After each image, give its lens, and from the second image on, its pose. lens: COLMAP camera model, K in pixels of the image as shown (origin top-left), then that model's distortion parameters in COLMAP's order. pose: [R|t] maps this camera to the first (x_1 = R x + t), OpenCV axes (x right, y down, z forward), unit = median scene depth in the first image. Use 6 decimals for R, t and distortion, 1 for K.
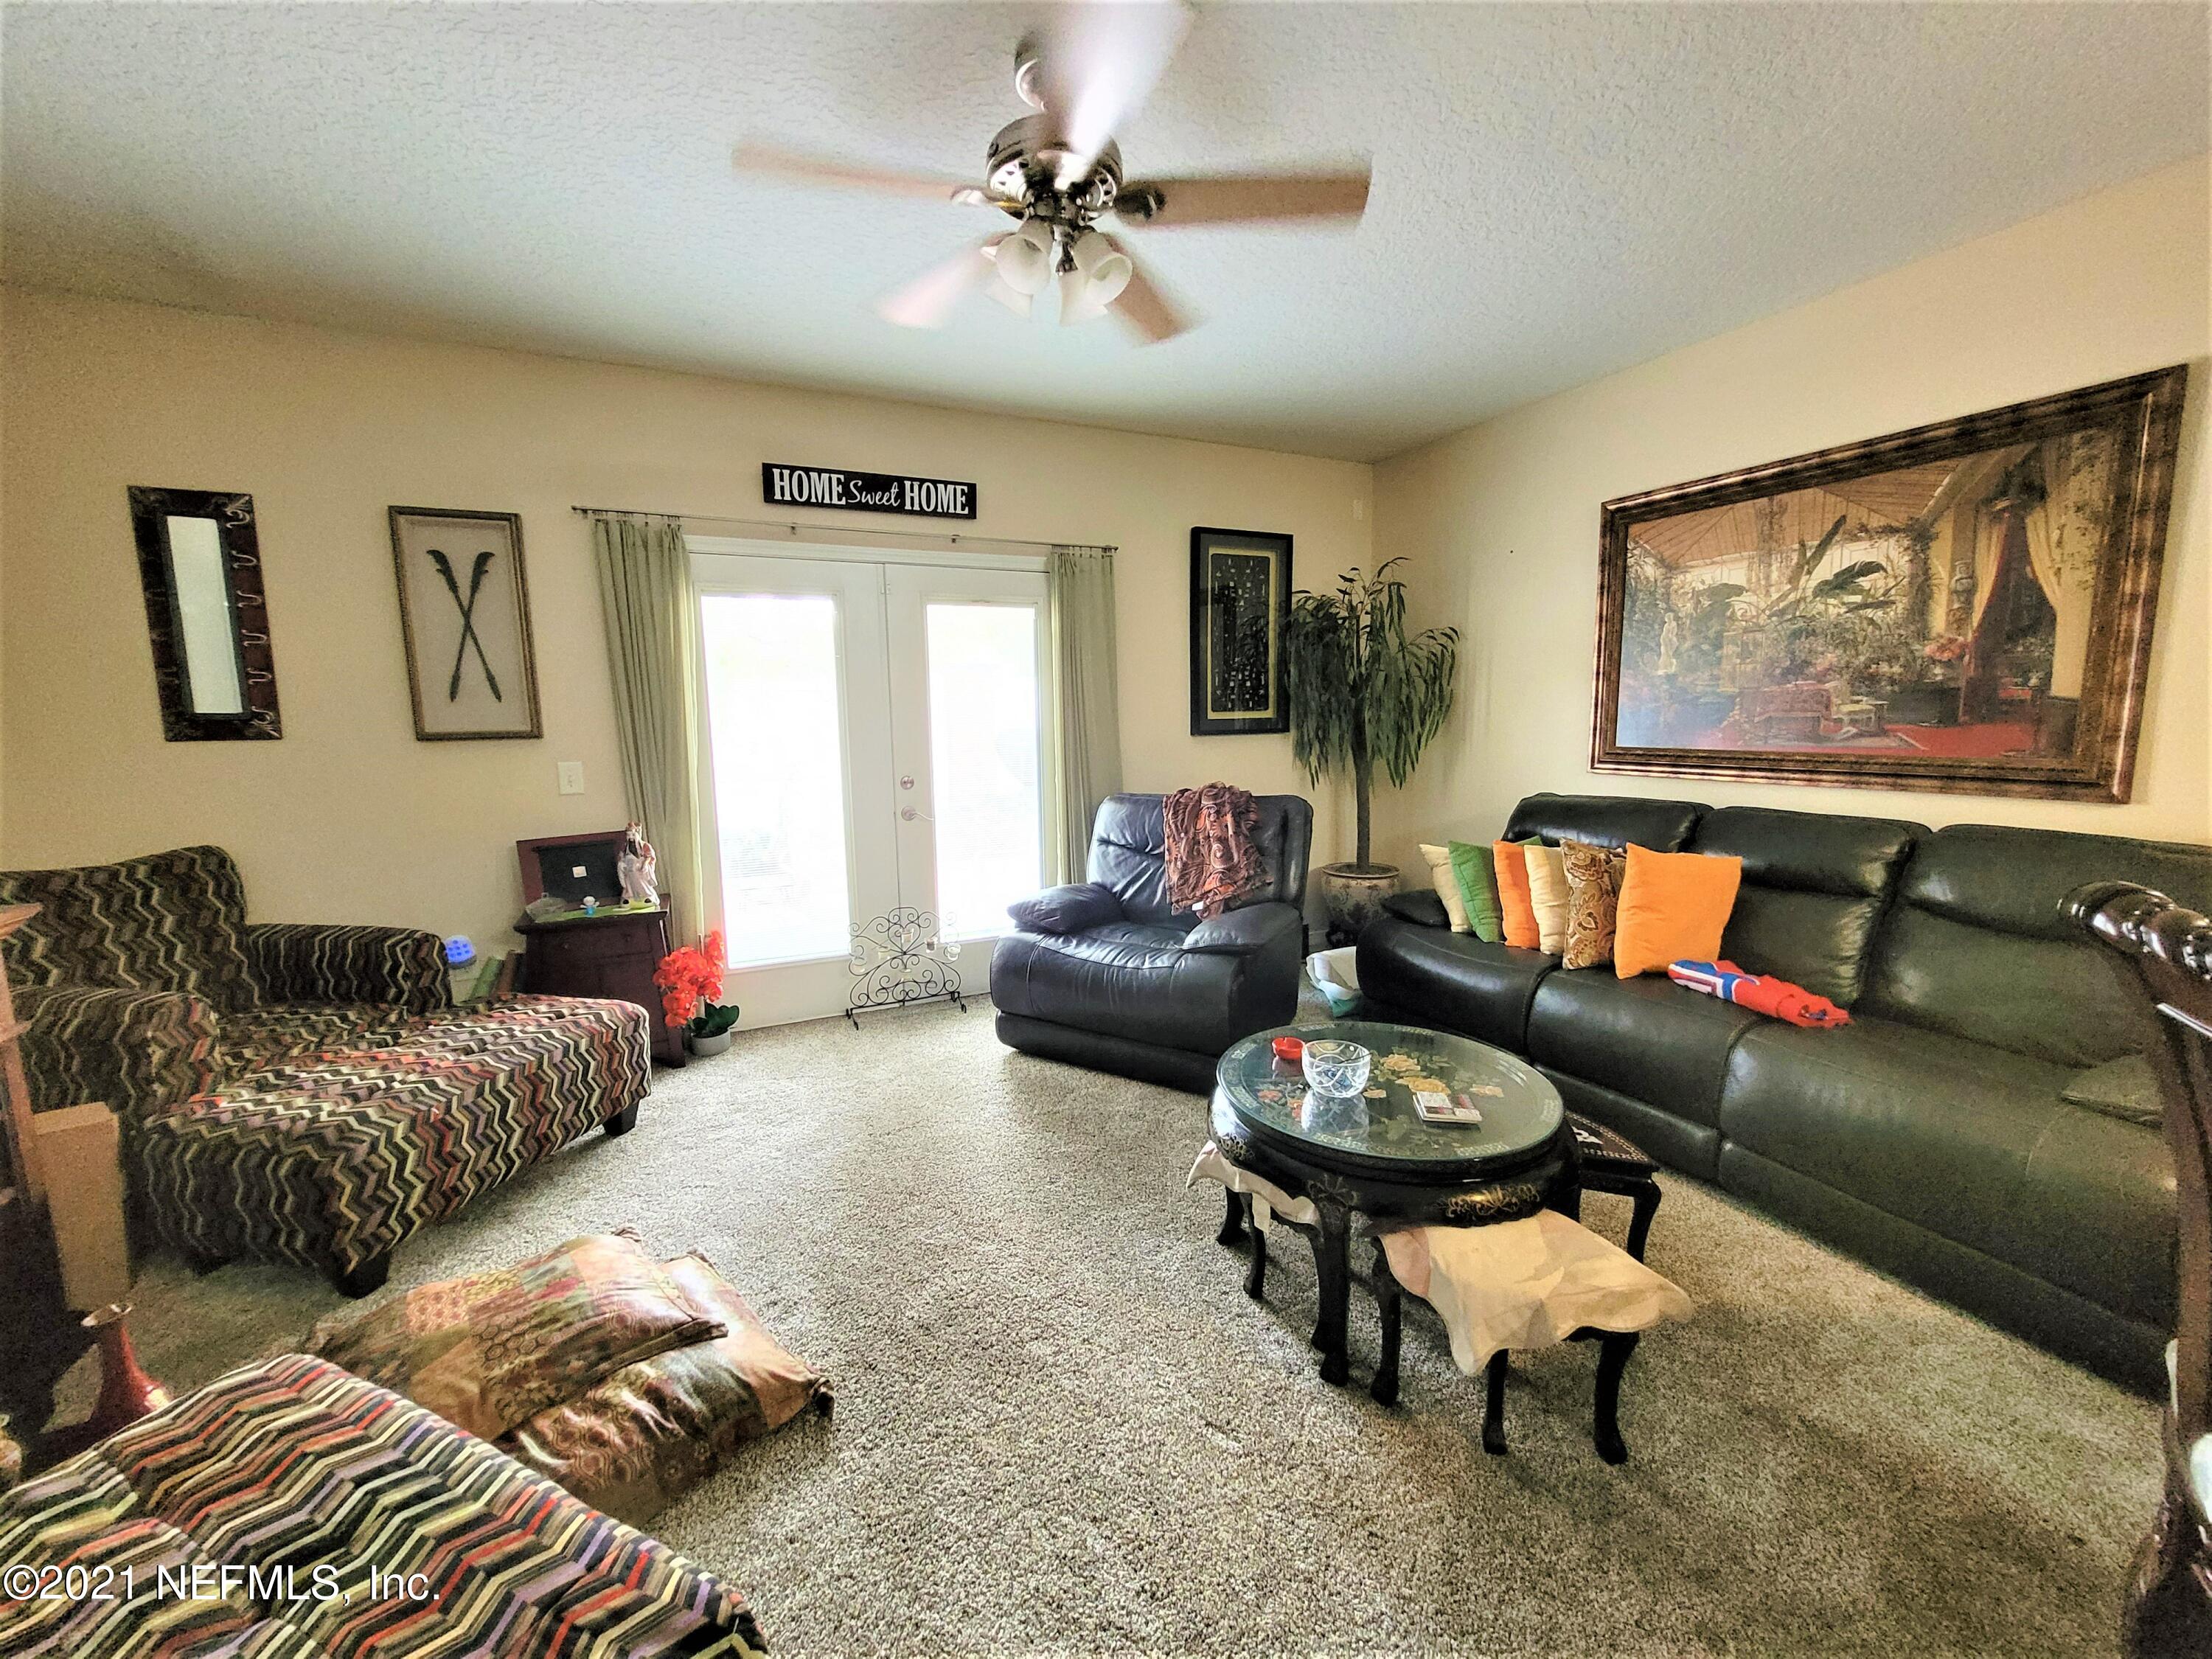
lens RADIAL K [[867.1, 0, 1097.5], [0, 867.1, 829.1], [0, 0, 1]] dist [-0.000356, -0.000516]
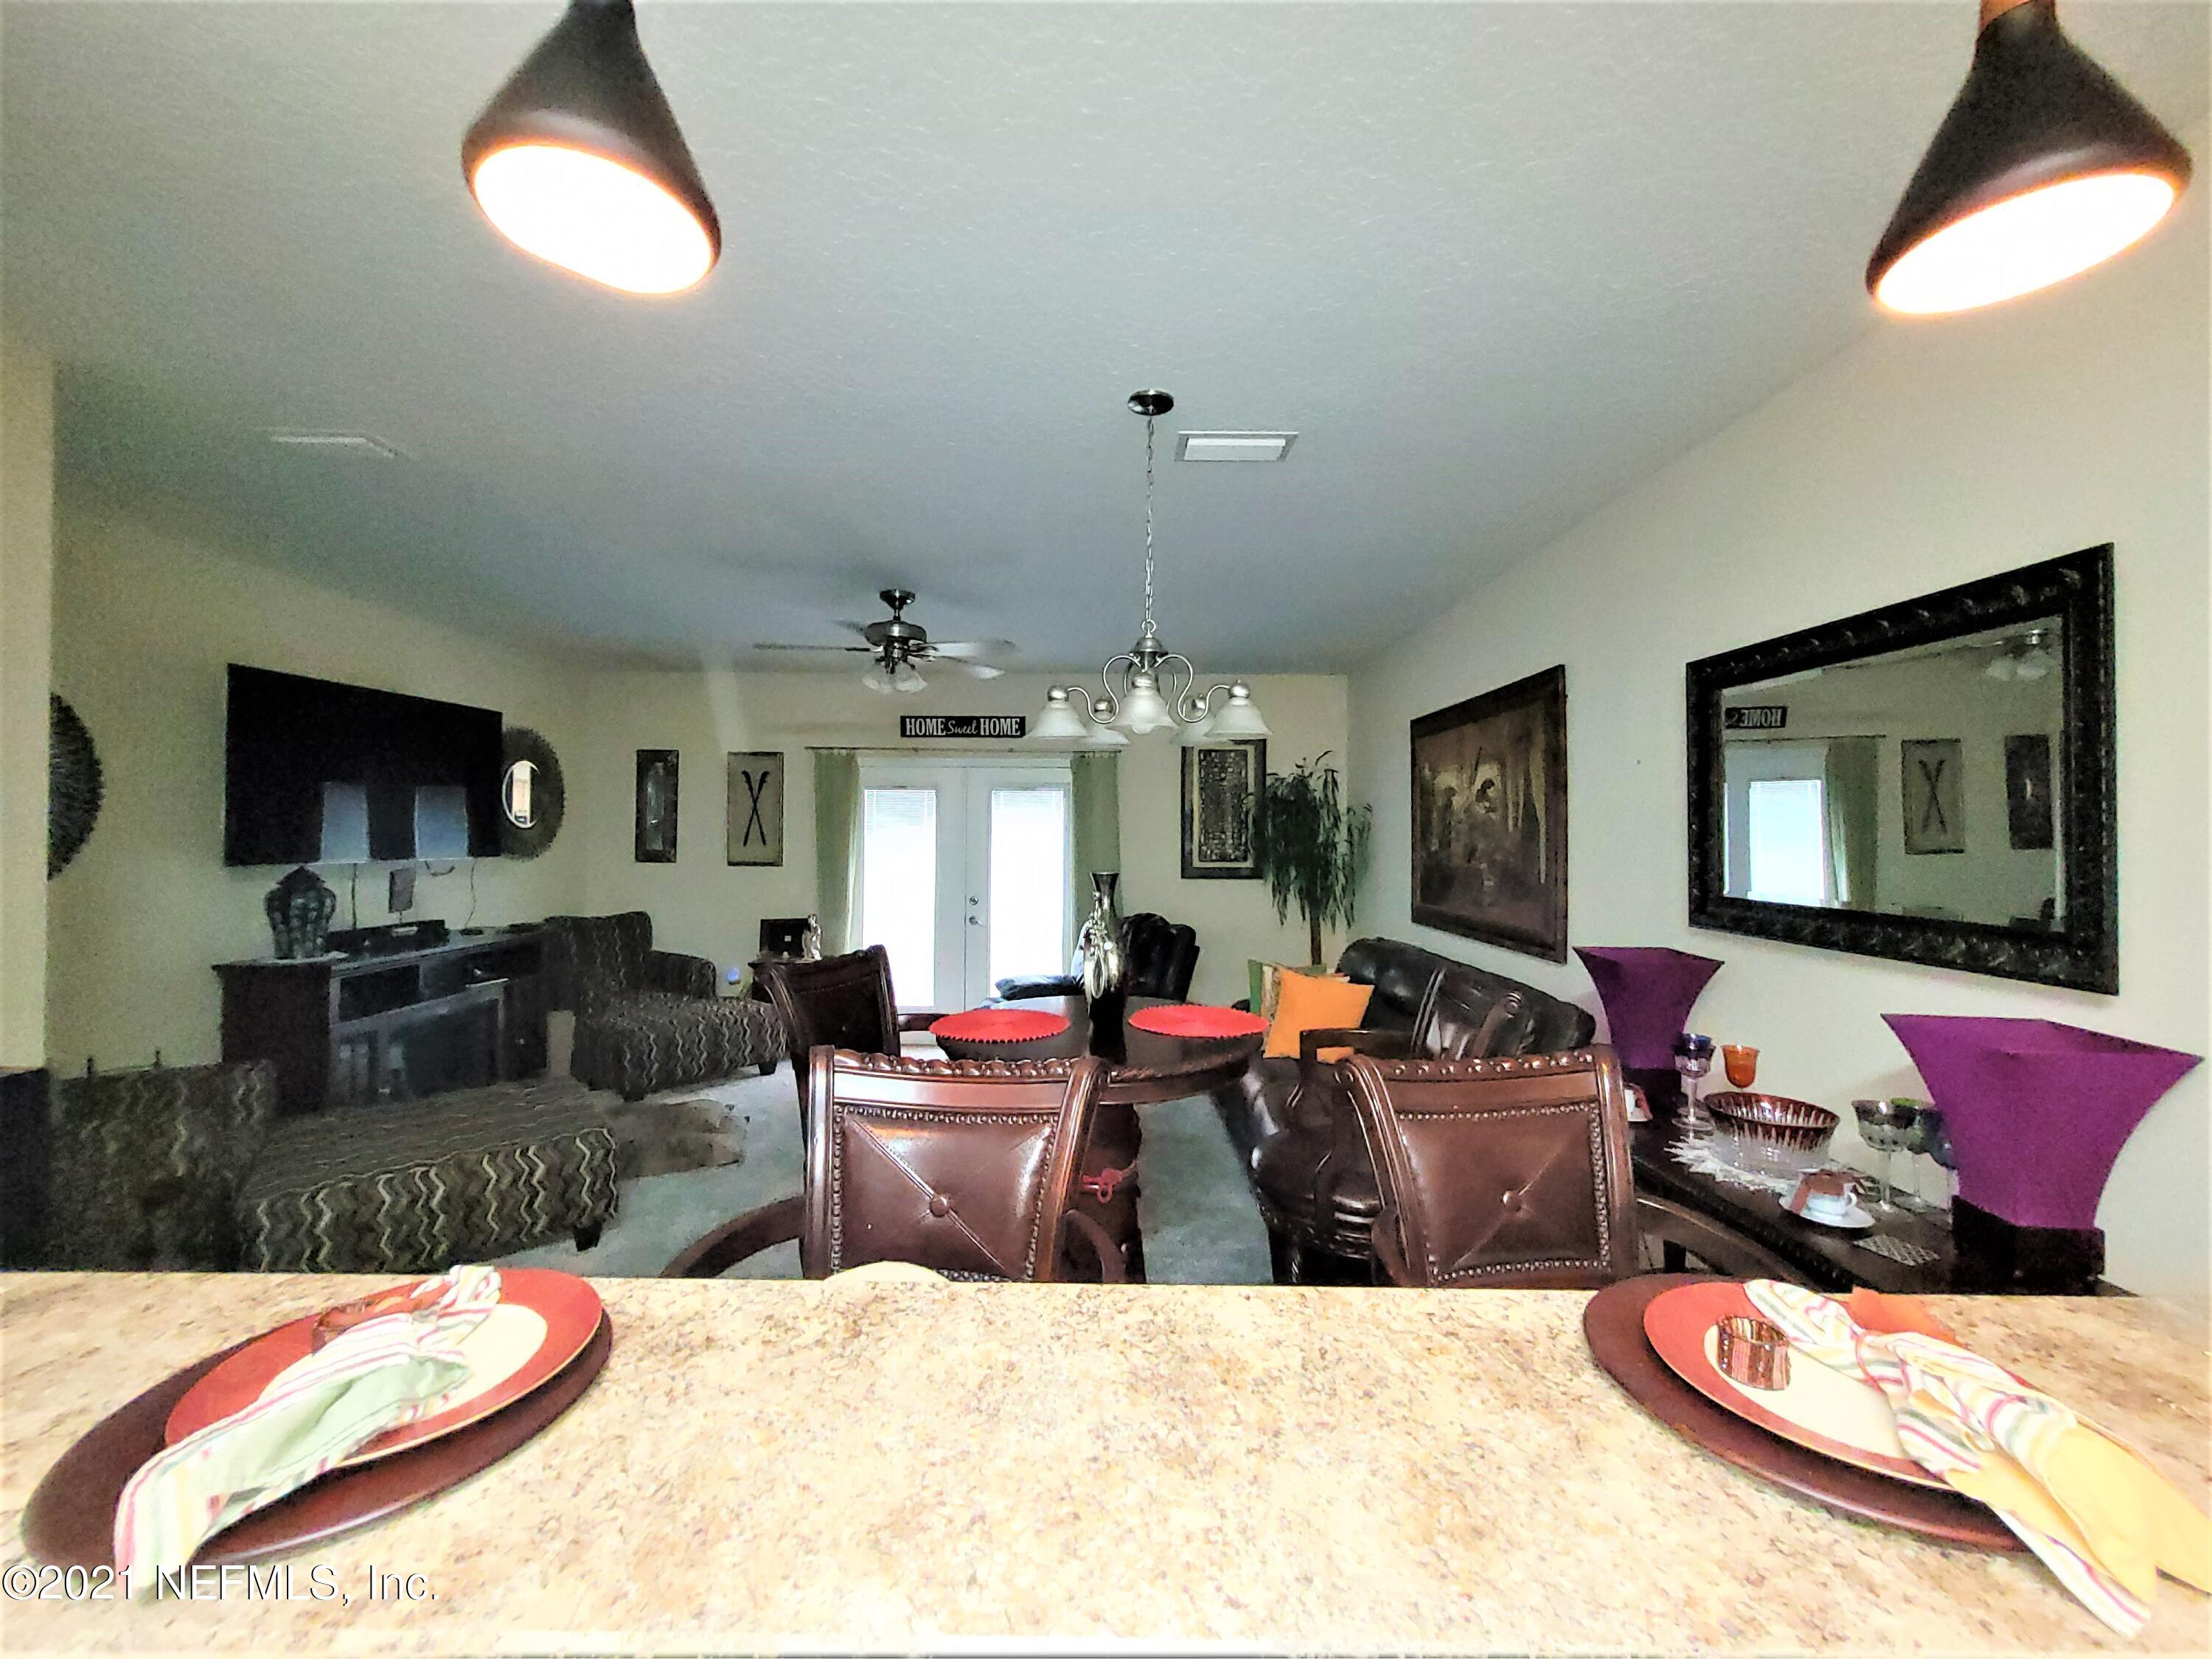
lens RADIAL K [[867.1, 0, 1087.8], [0, 867.1, 827.9], [0, 0, 1]] dist [-0.000356, -0.000516]
pose [[0.903176, 0.019808, -0.428813, 0.803274], [-0.079195, 0.989477, -0.121095, -0.011886], [0.421902, 0.143330, 0.895240, -0.437631]]
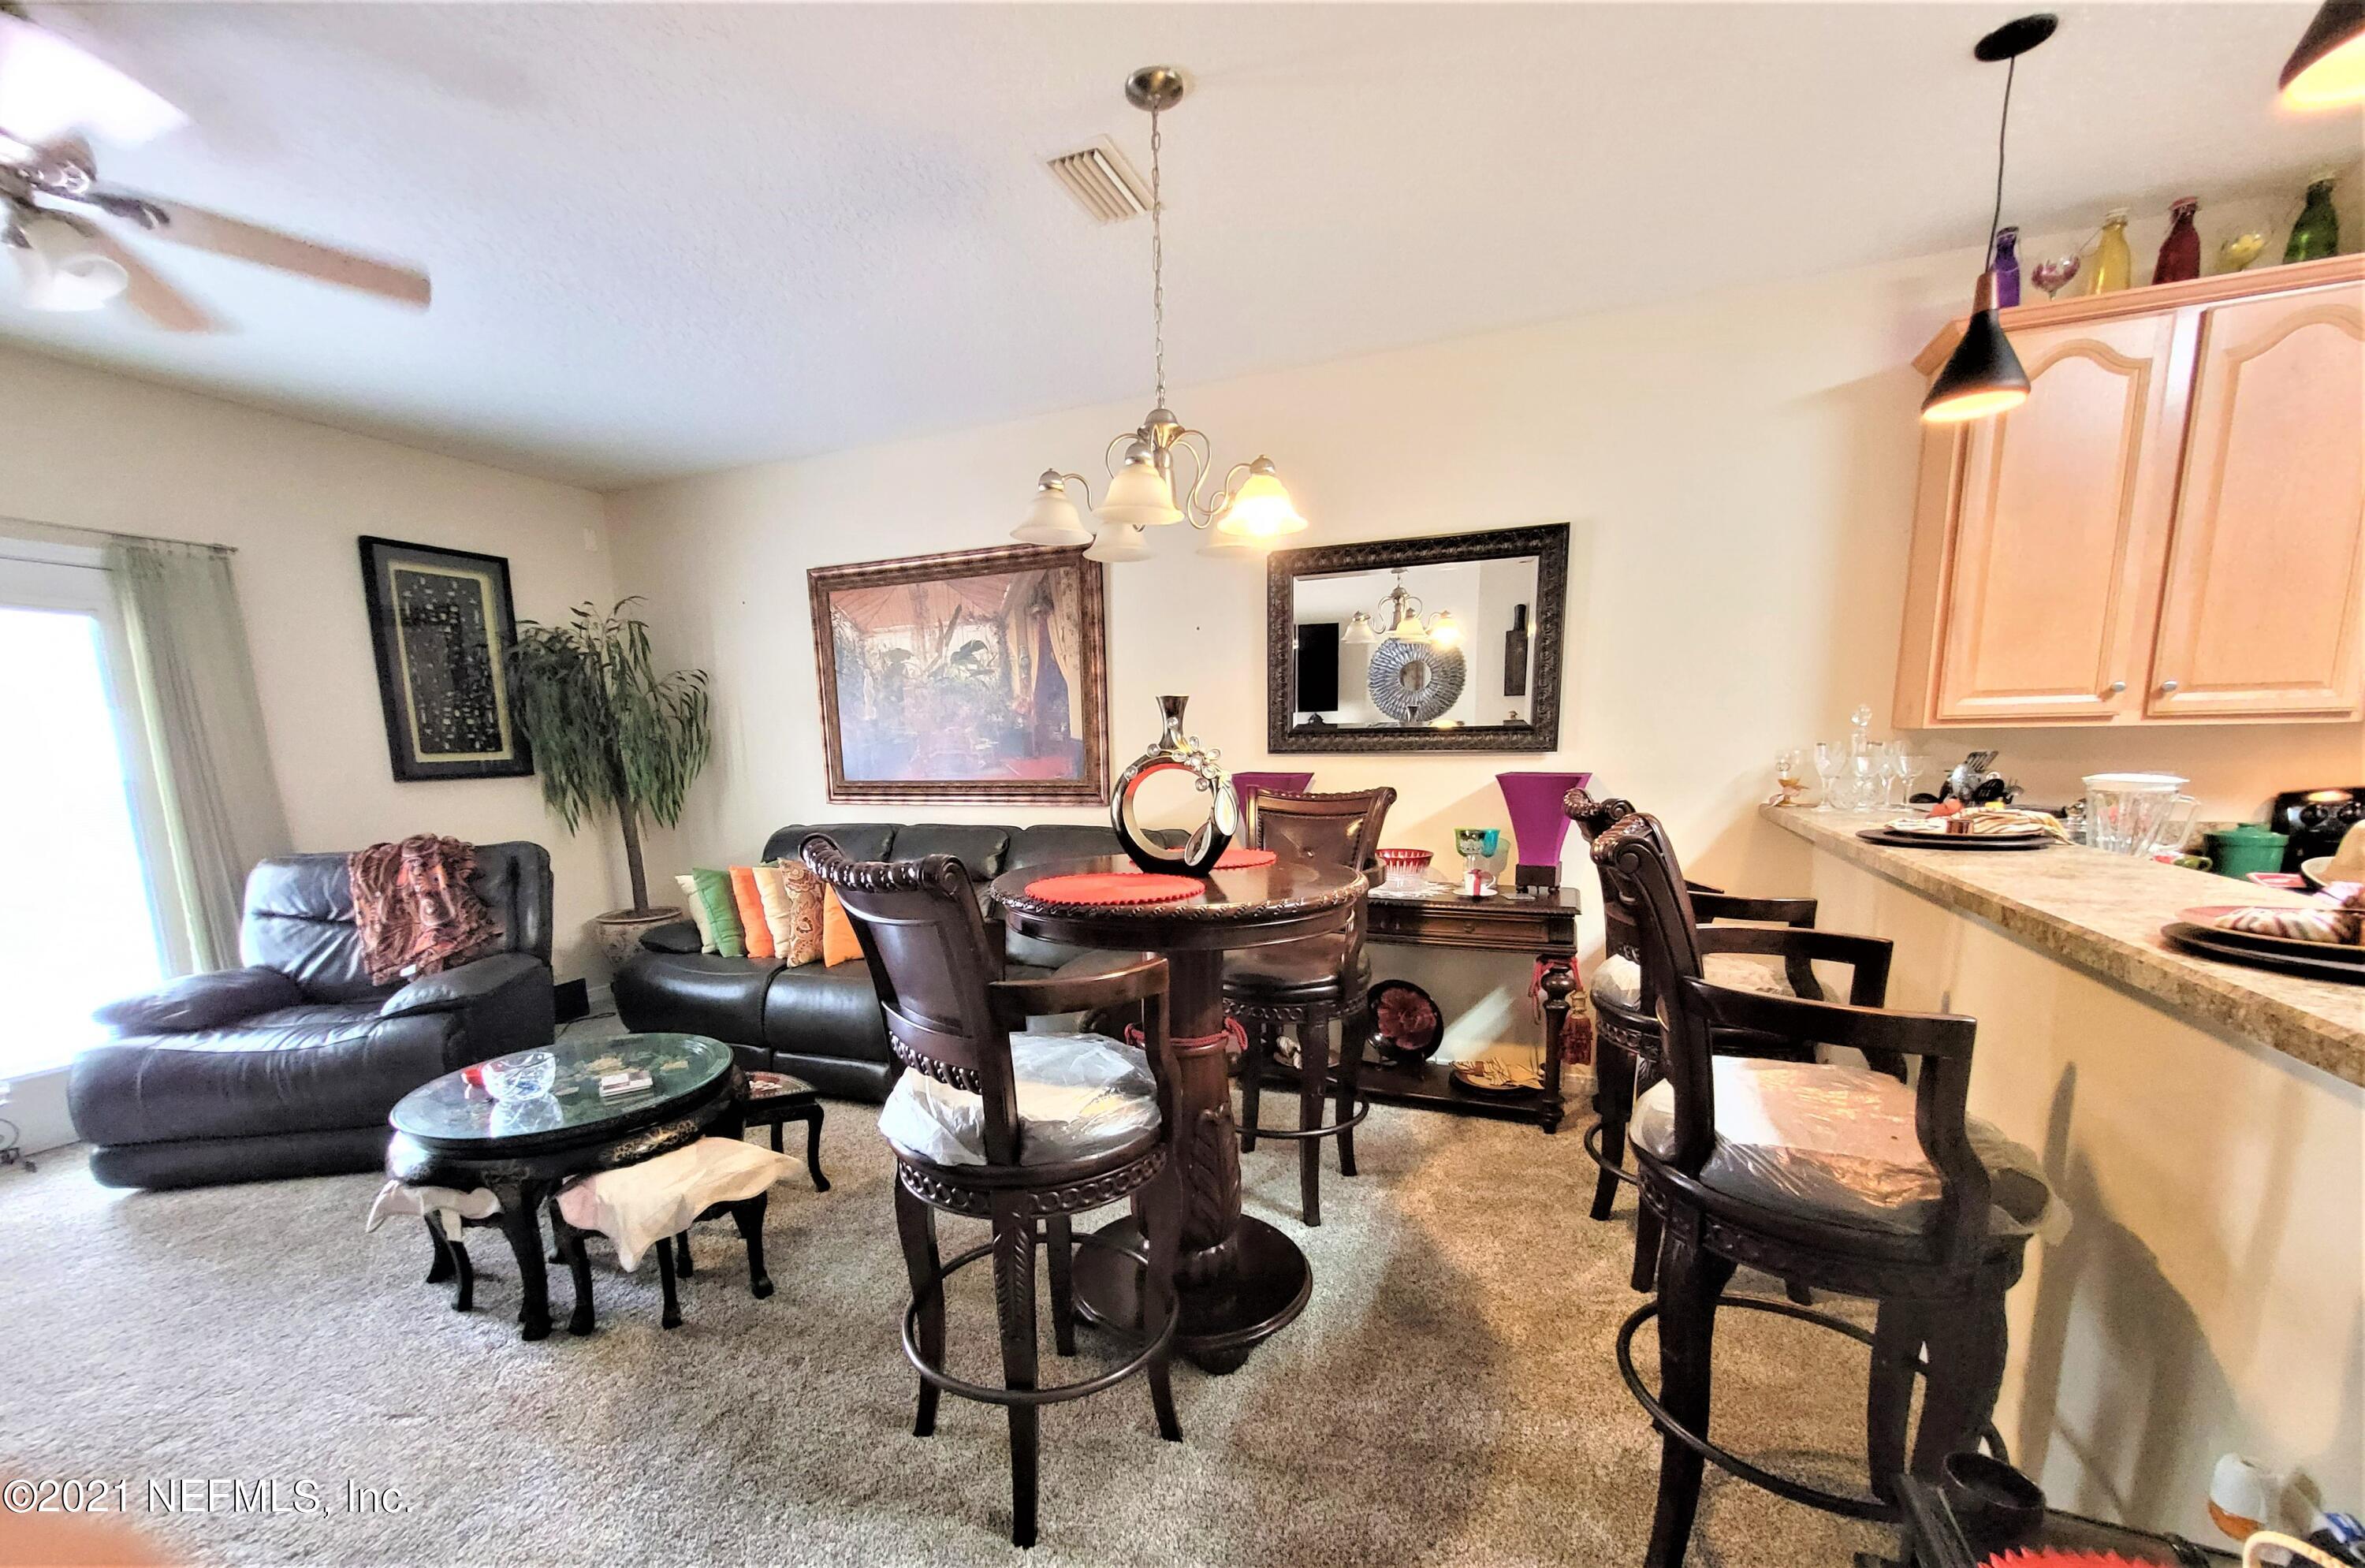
lens RADIAL K [[932.5, 0, 1163.7], [0, 932.5, 896.1], [0, 0, 1]] dist [-0.003830, -0.001091]
pose [[0.743578, -0.107361, 0.659973, 0.078352], [0.095445, 0.993960, 0.054157, 0.038804], [-0.661802, 0.022721, 0.749335, -0.264521]]
